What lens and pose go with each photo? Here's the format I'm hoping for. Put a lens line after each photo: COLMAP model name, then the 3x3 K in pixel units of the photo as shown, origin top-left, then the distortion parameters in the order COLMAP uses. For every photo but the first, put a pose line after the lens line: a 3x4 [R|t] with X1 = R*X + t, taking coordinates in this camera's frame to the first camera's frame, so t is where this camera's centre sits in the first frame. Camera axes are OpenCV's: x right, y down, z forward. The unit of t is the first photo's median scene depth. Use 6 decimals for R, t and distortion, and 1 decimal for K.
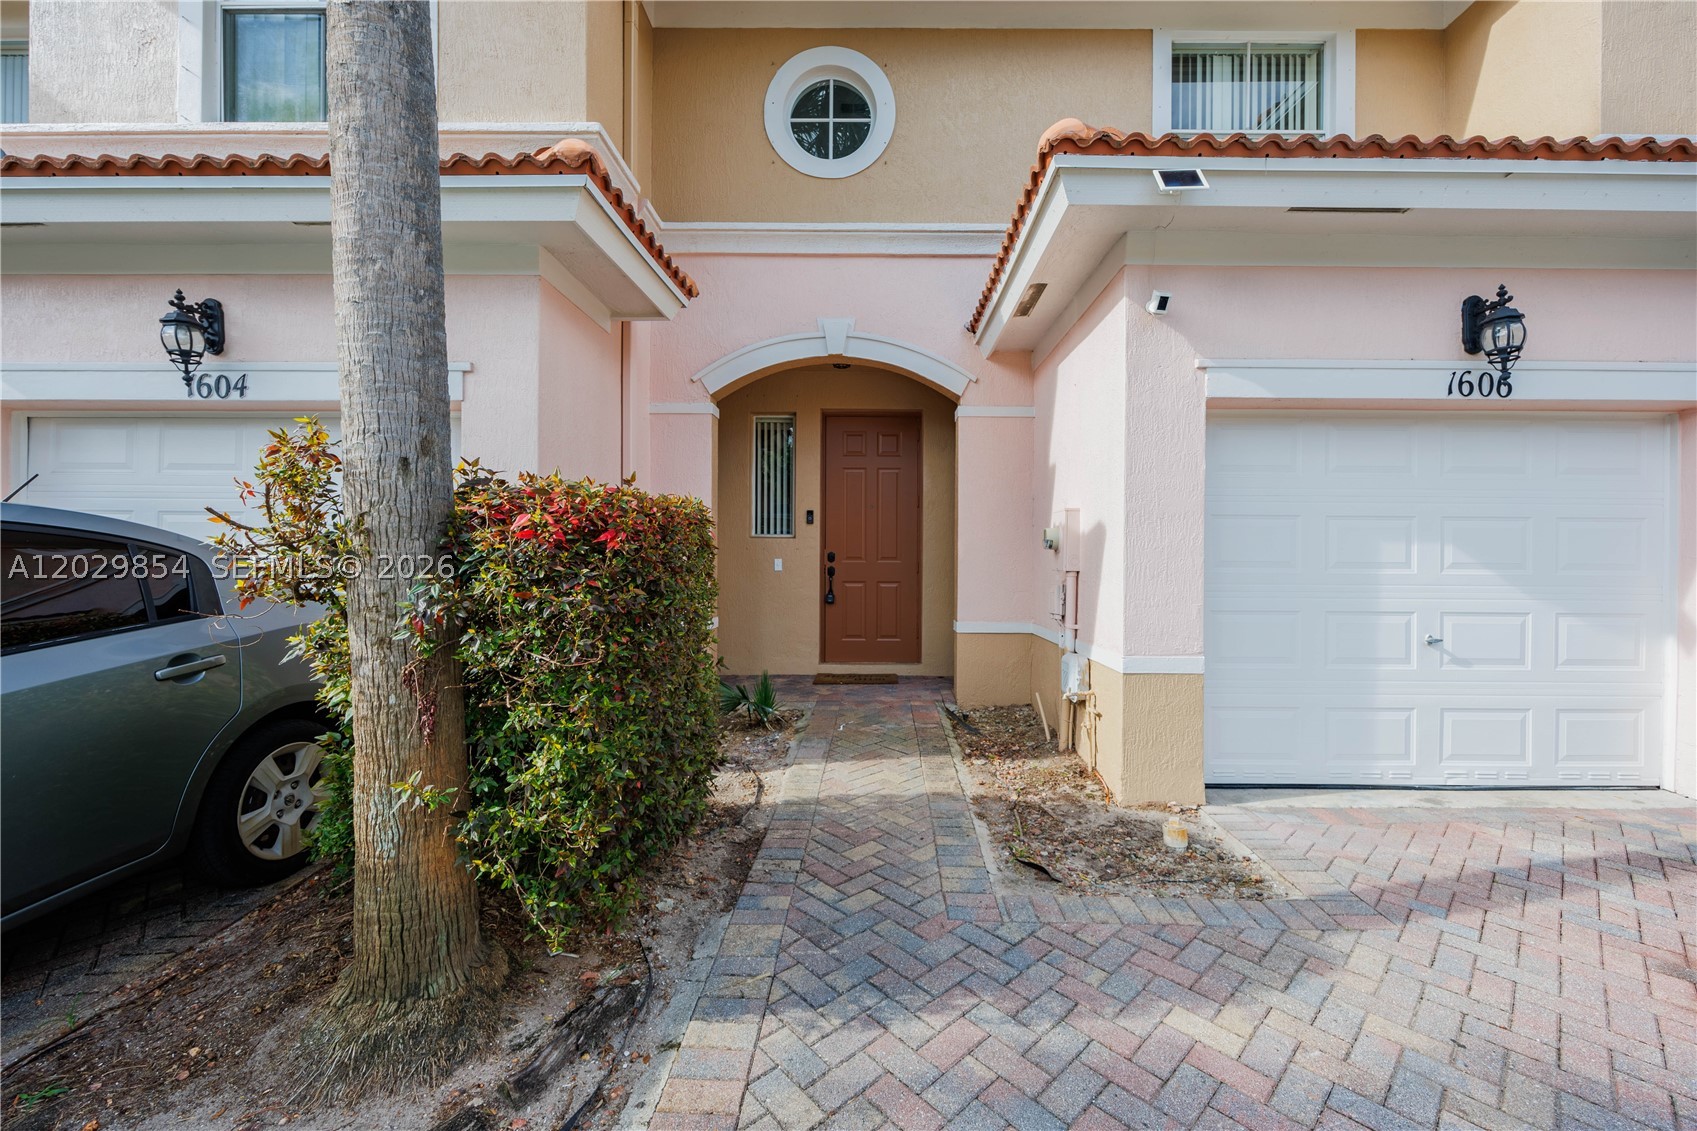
lens RADIAL K [[675.2, 0, 847.8], [0, 675.2, 571.3], [0, 0, 1]] dist [-0.001449, 0.000226]
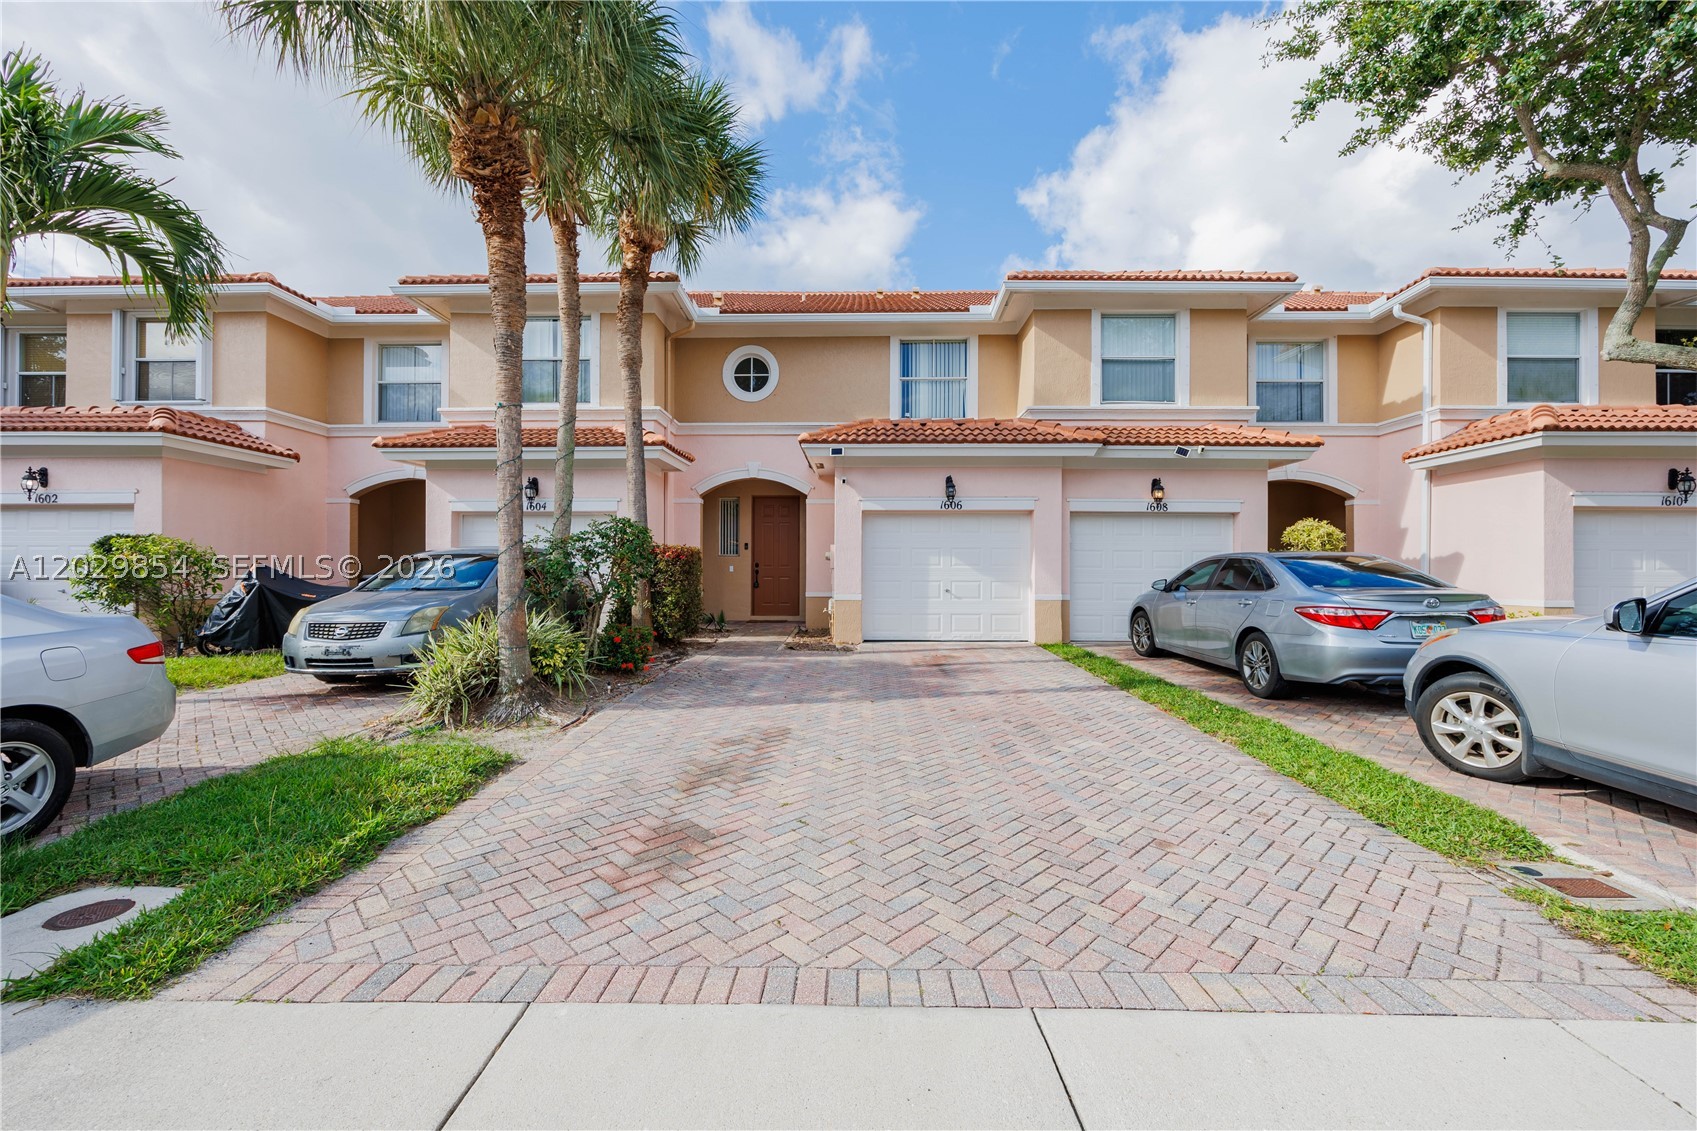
lens RADIAL K [[675.2, 0, 847.8], [0, 675.2, 571.3], [0, 0, 1]] dist [-0.001449, 0.000226]
pose [[0.999742, -0.006294, 0.021835, 0.215090], [0.006842, 0.999661, -0.025121, 0.053622], [-0.021669, 0.025264, 0.999446, -1.121523]]
